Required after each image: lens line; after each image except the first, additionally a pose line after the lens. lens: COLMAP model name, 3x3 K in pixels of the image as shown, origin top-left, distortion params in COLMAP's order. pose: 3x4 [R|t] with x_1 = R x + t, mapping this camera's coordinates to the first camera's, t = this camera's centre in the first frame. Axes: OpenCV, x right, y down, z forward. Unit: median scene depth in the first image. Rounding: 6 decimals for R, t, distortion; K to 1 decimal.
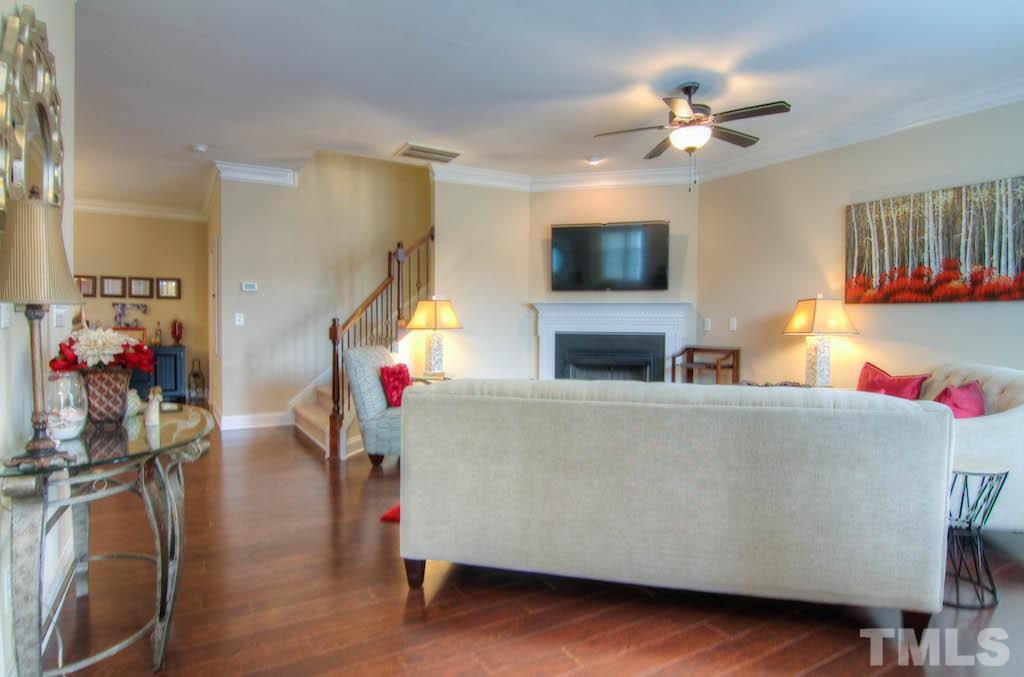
lens RADIAL K [[567.2, 0, 511.3], [0, 567.2, 338.6], [0, 0, 1]] dist [0.001600, 0.000471]
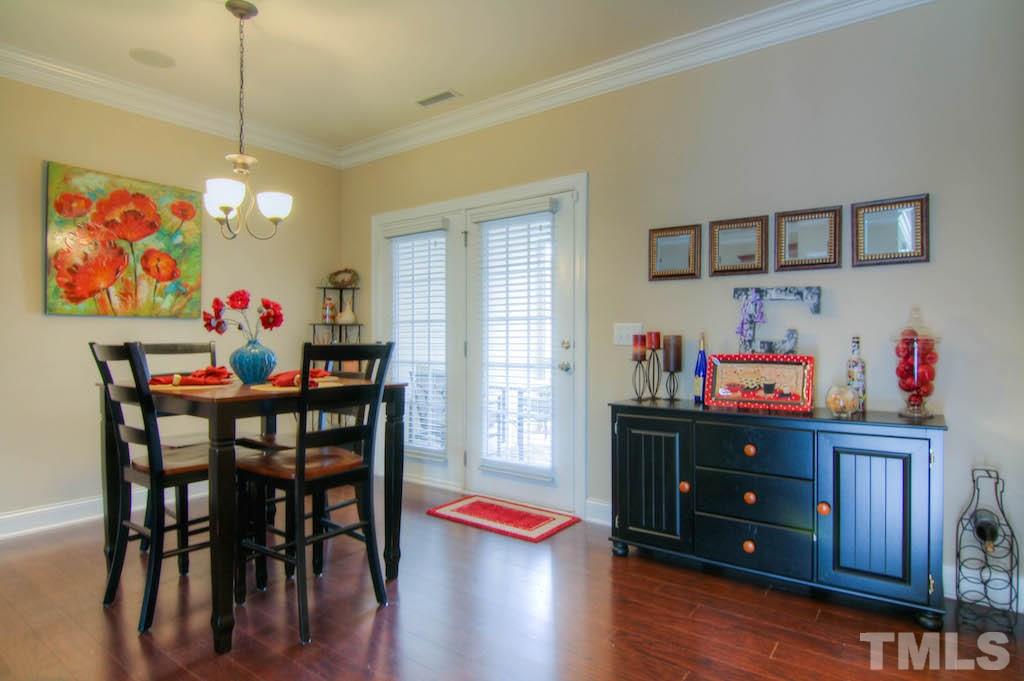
lens RADIAL K [[564.0, 0, 513.2], [0, 564.0, 343.1], [0, 0, 1]] dist [-0.004511, -0.000712]
pose [[0.391841, 0.002481, -0.920029, -0.406202], [-0.014368, 0.999891, -0.003423, -0.022604], [0.919921, 0.014561, 0.391834, 0.700568]]
